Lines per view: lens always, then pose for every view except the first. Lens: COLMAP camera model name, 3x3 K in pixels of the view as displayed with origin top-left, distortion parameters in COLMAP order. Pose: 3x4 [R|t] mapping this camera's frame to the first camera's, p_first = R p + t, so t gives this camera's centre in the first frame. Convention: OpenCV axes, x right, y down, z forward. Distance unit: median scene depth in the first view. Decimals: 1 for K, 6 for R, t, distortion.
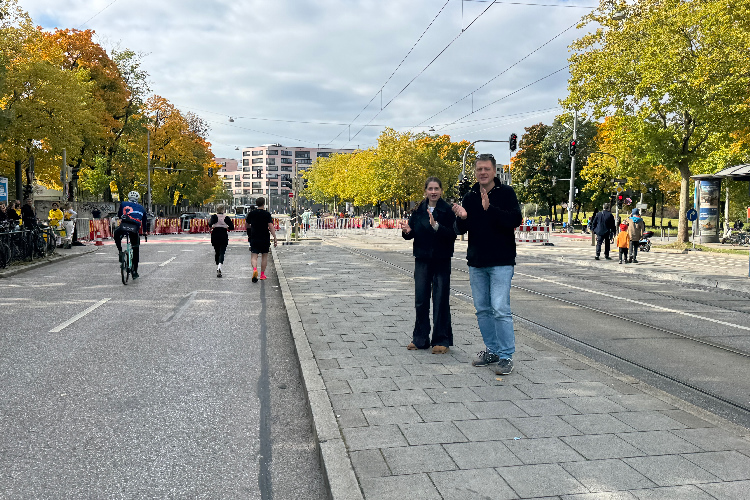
lens RADIAL K [[500.8, 0, 376.5], [0, 500.8, 253.6], [0, 0, 1]] dist [0.010379, -0.003586]
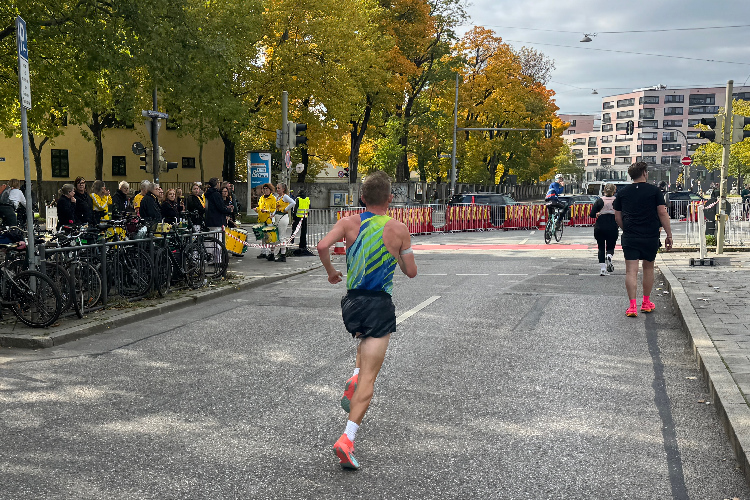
lens RADIAL K [[500.8, 0, 374.7], [0, 500.8, 255.5], [0, 0, 1]] dist [0.010379, -0.003586]
pose [[0.780700, 0.058205, -0.622189, -0.080100], [-0.031491, 0.998052, 0.053853, -0.025361], [0.624112, -0.022450, 0.781012, 0.297720]]
